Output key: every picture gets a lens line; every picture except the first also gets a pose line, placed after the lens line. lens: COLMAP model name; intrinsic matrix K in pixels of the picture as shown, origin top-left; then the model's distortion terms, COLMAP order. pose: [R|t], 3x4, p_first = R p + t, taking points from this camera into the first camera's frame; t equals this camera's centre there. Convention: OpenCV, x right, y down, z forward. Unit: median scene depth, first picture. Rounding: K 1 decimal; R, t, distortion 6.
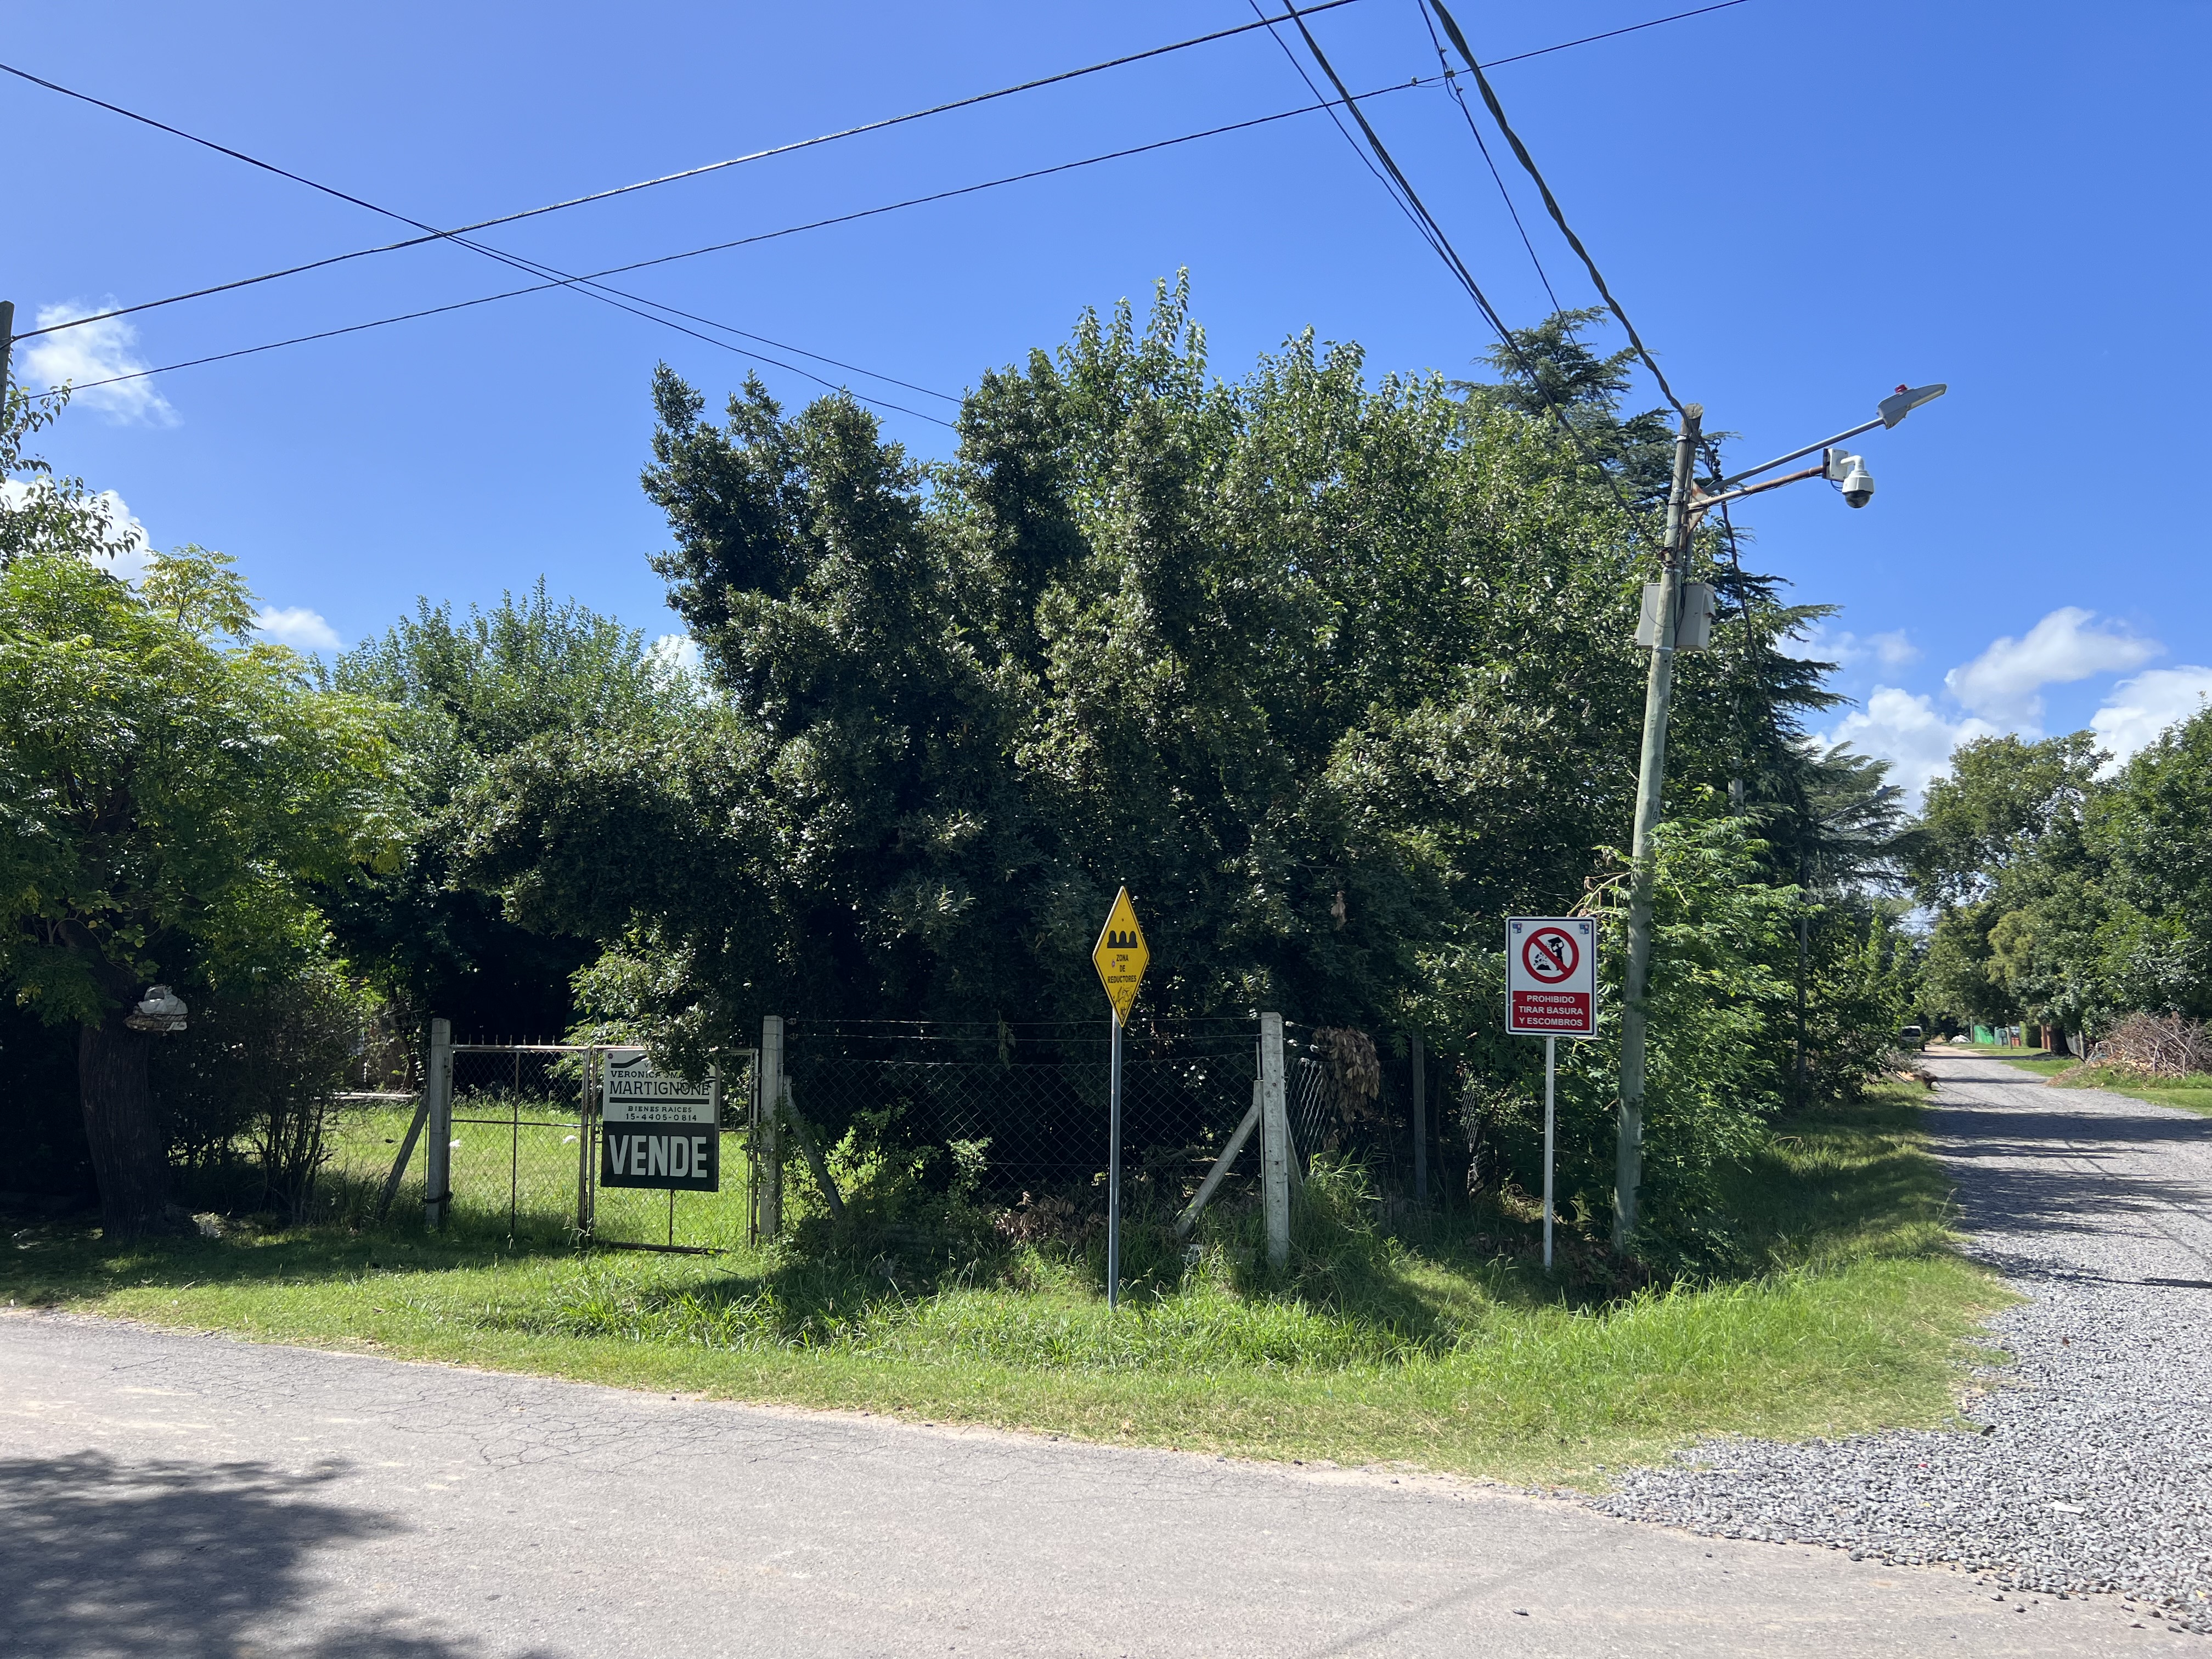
lens RADIAL K [[1660.7, 0, 1139.1], [0, 1660.7, 820.2], [0, 0, 1]] dist [0.062543, -0.079427]
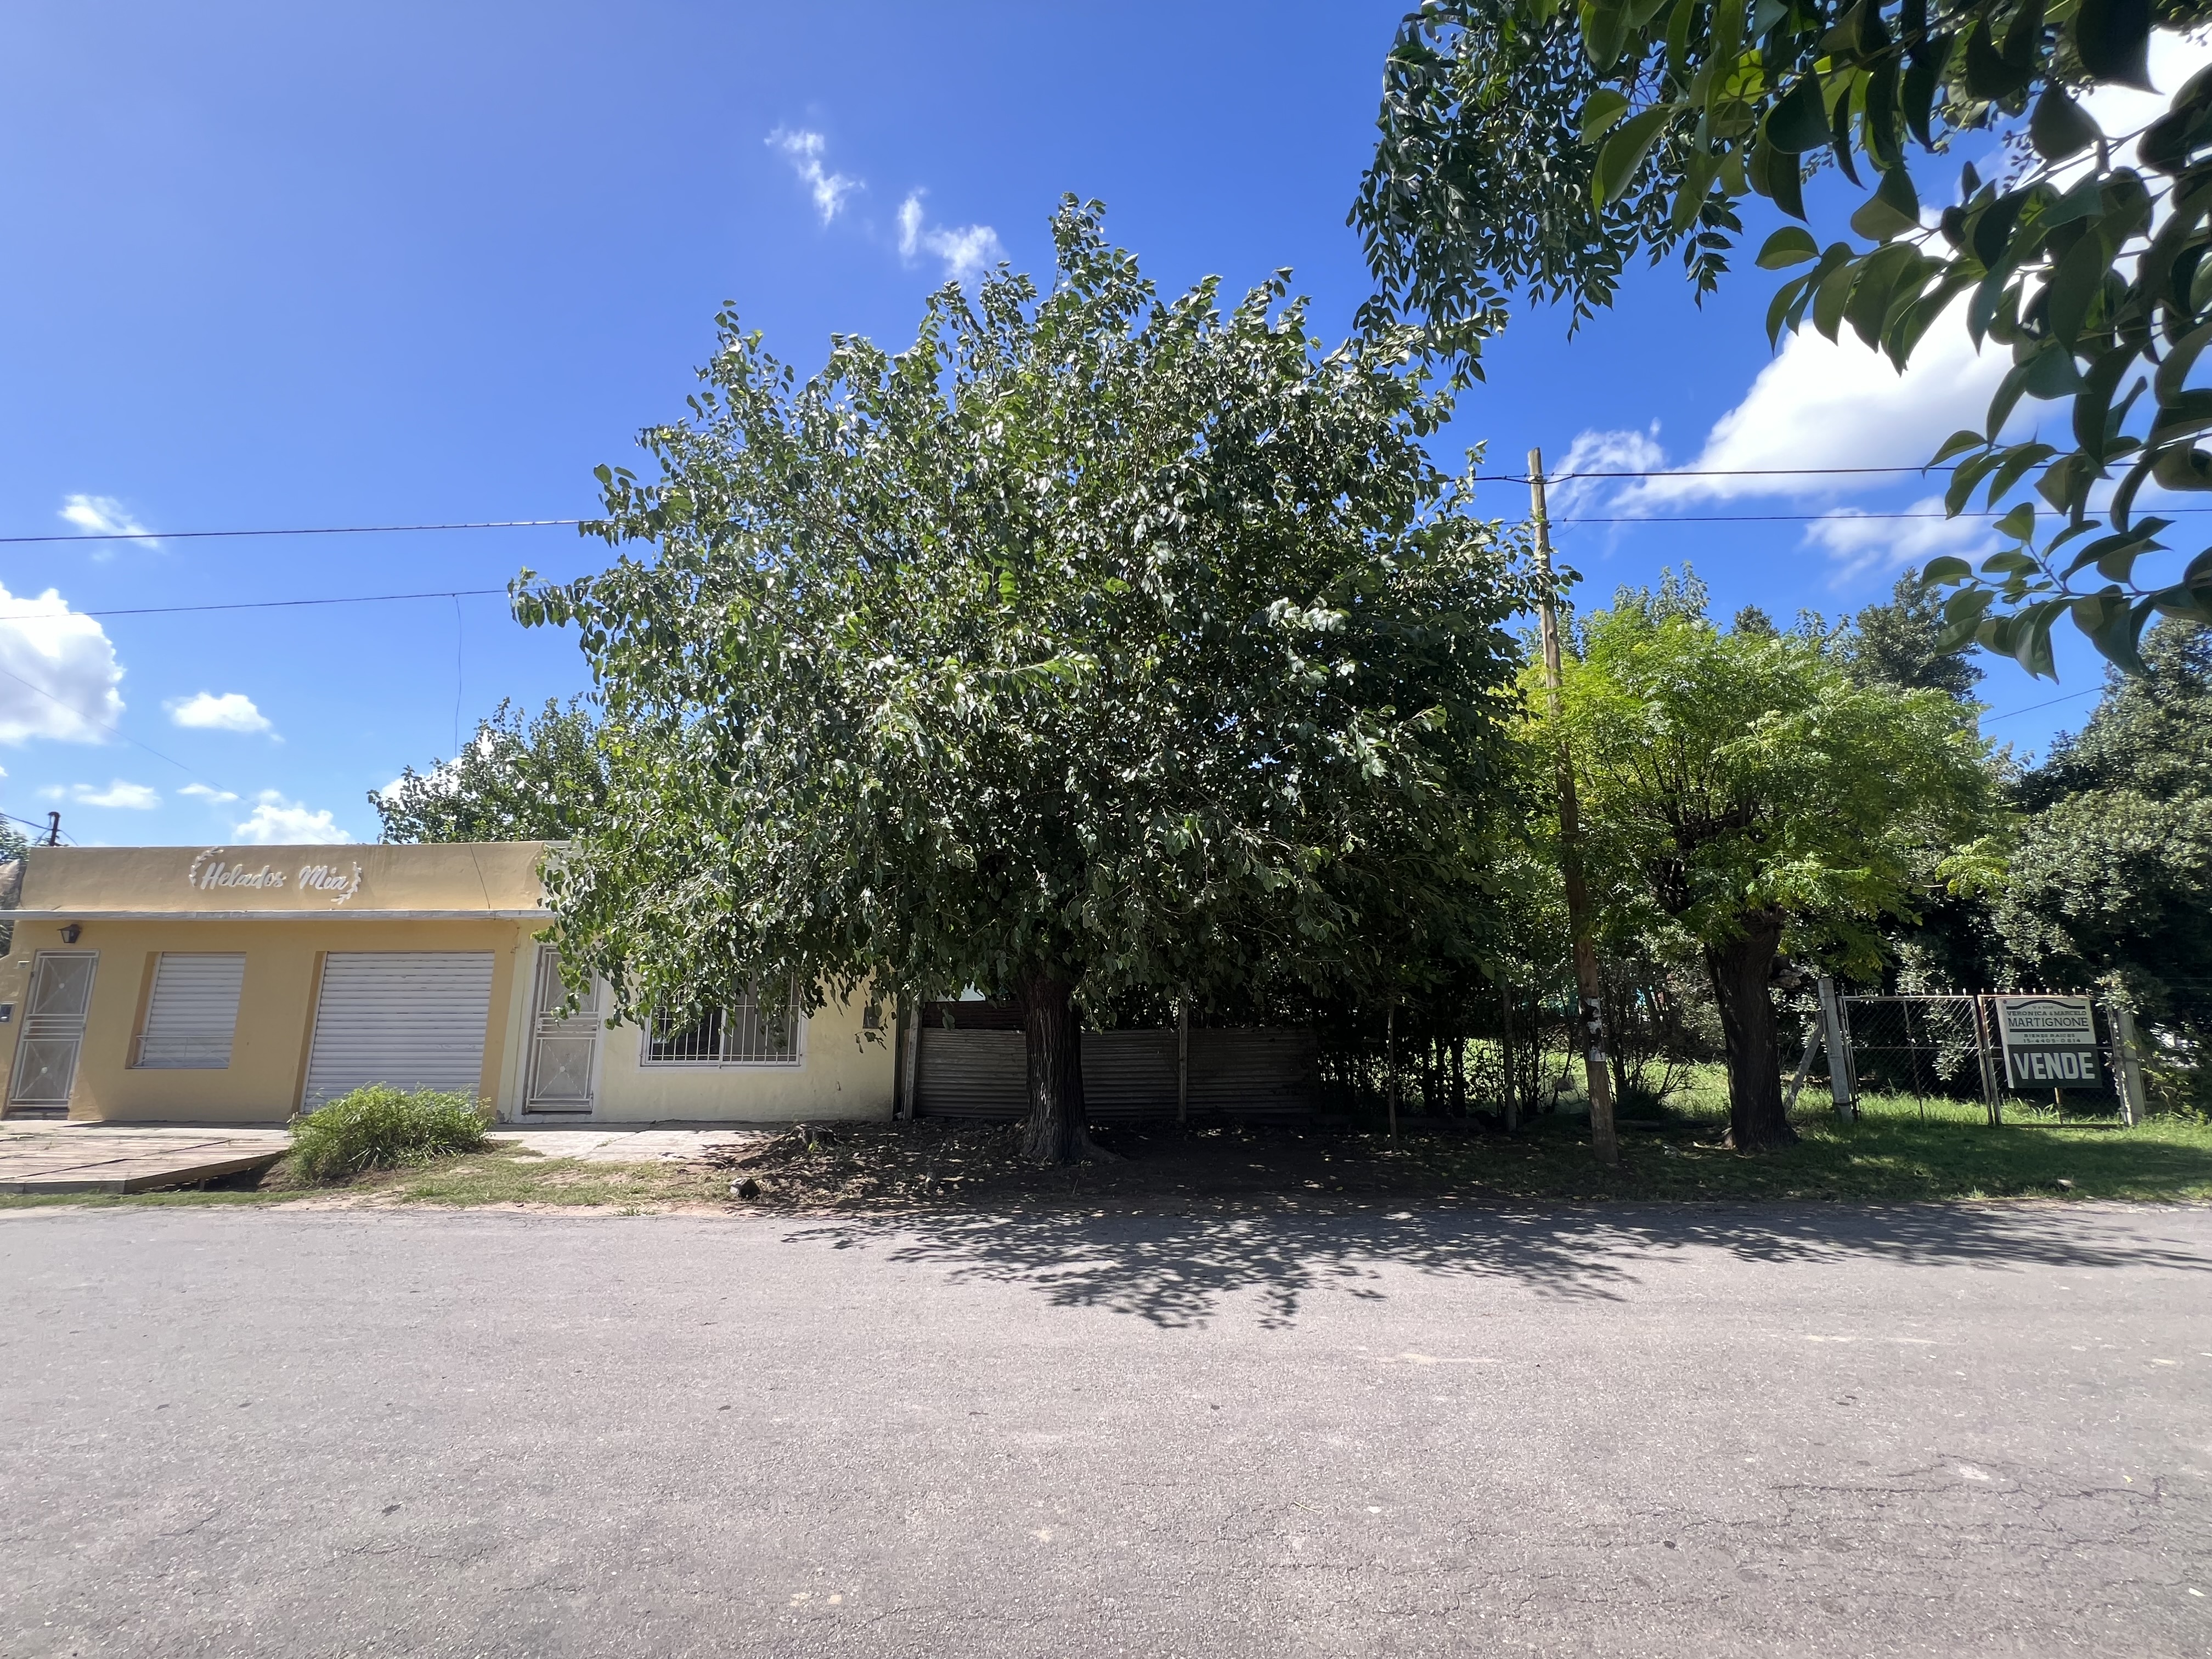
lens RADIAL K [[883.6, 0, 1103.5], [0, 883.6, 829.2], [0, 0, 1]] dist [-0.005150, 0.001129]
pose [[0.903324, 0.078189, 0.421772, -1.445821], [-0.046026, 0.995238, -0.085924, 0.092617], [-0.426482, 0.058204, 0.902621, 0.625729]]
